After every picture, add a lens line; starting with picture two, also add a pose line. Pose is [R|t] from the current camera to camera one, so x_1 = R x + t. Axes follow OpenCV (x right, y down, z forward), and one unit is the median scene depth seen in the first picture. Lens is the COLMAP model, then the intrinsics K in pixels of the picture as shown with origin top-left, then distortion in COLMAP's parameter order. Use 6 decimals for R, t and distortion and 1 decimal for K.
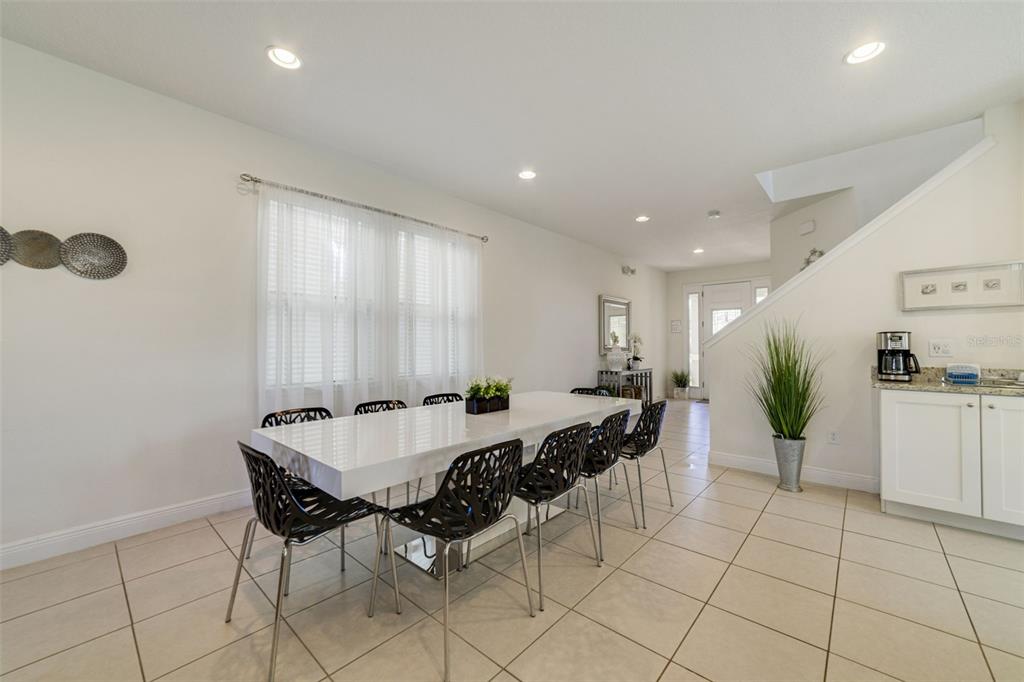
lens RADIAL K [[399.6, 0, 515.1], [0, 399.6, 339.8], [0, 0, 1]] dist [-0.002173, -0.000053]
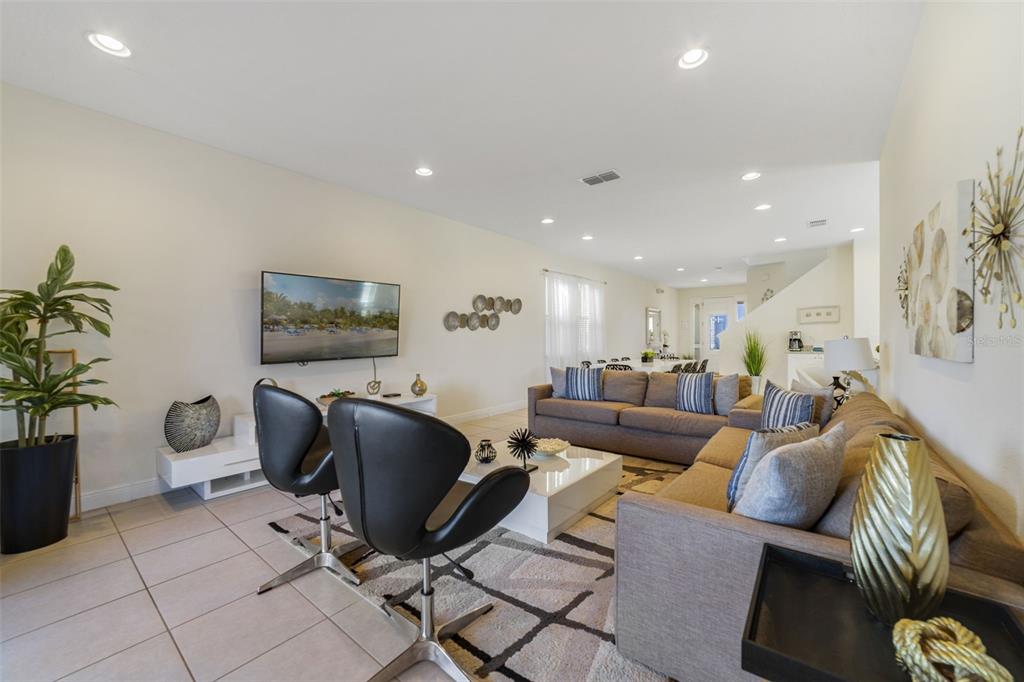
lens RADIAL K [[399.6, 0, 515.1], [0, 399.6, 339.8], [0, 0, 1]] dist [-0.002173, -0.000053]
pose [[0.998746, -0.003340, 0.049959, -0.935906], [0.002552, 0.999871, 0.015827, -0.012708], [-0.050005, -0.015679, 0.998626, -1.417247]]
